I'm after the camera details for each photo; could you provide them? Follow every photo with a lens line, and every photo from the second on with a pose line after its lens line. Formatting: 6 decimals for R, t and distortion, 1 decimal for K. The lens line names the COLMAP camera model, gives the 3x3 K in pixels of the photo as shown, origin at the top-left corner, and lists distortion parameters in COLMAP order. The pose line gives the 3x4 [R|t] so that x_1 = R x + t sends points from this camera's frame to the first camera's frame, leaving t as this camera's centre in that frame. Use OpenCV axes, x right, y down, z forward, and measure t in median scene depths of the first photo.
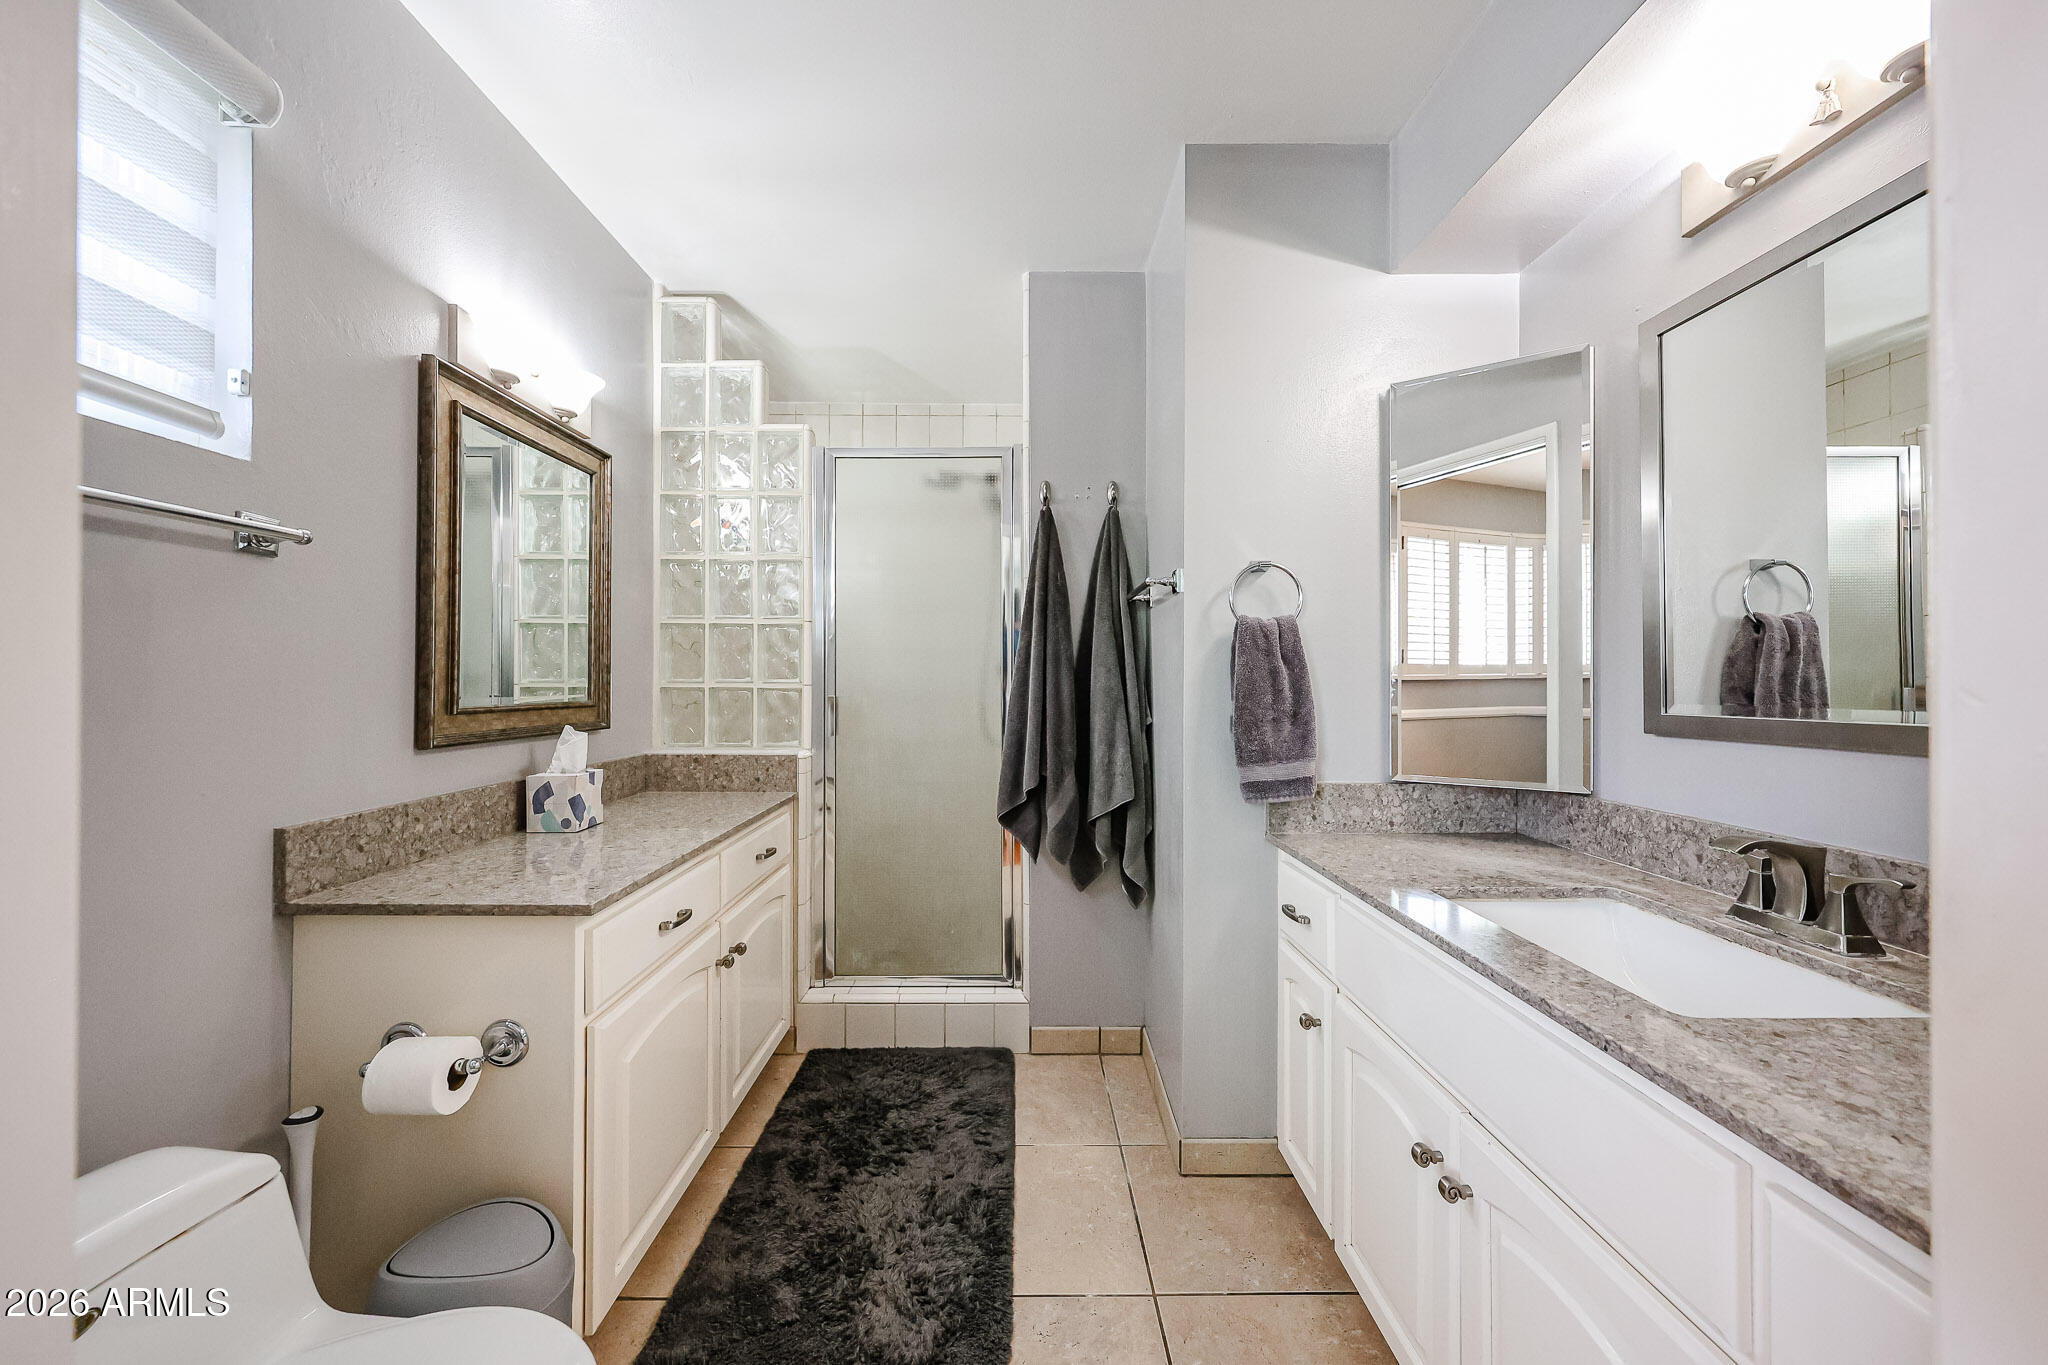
lens RADIAL K [[720.1, 0, 1019.3], [0, 720.1, 674.6], [0, 0, 1]] dist [0.000736, 0.000047]
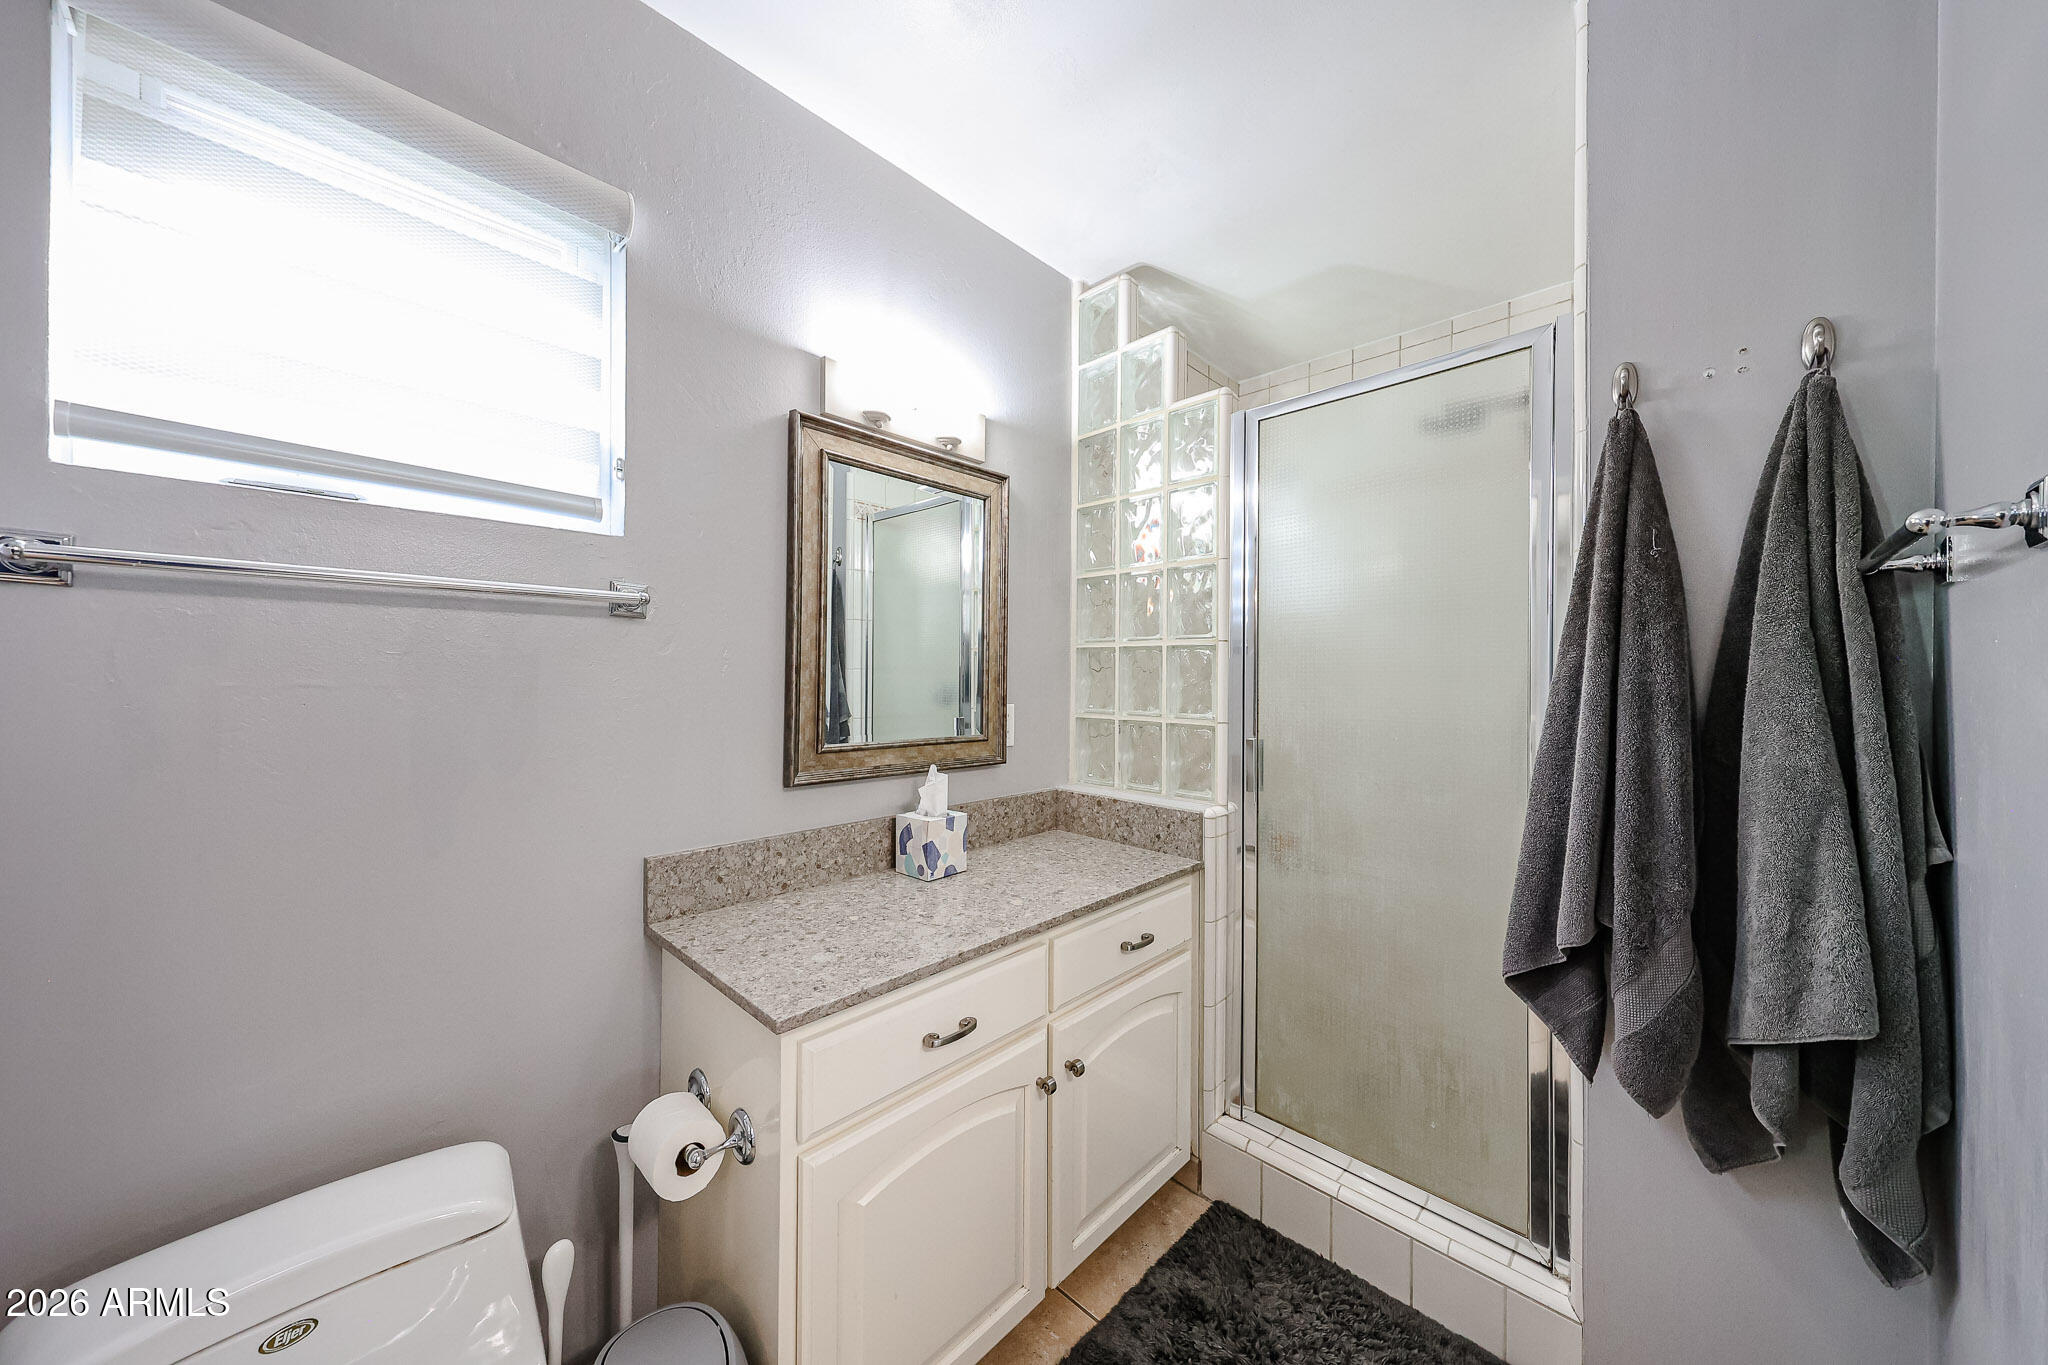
lens RADIAL K [[696.5, 0, 1018.5], [0, 696.5, 675.8], [0, 0, 1]] dist [0.000763, -0.000062]
pose [[0.712318, 0.002624, -0.701852, 0.104786], [-0.001746, 0.999997, 0.001966, -0.050760], [0.701855, -0.000175, 0.712320, 0.424130]]
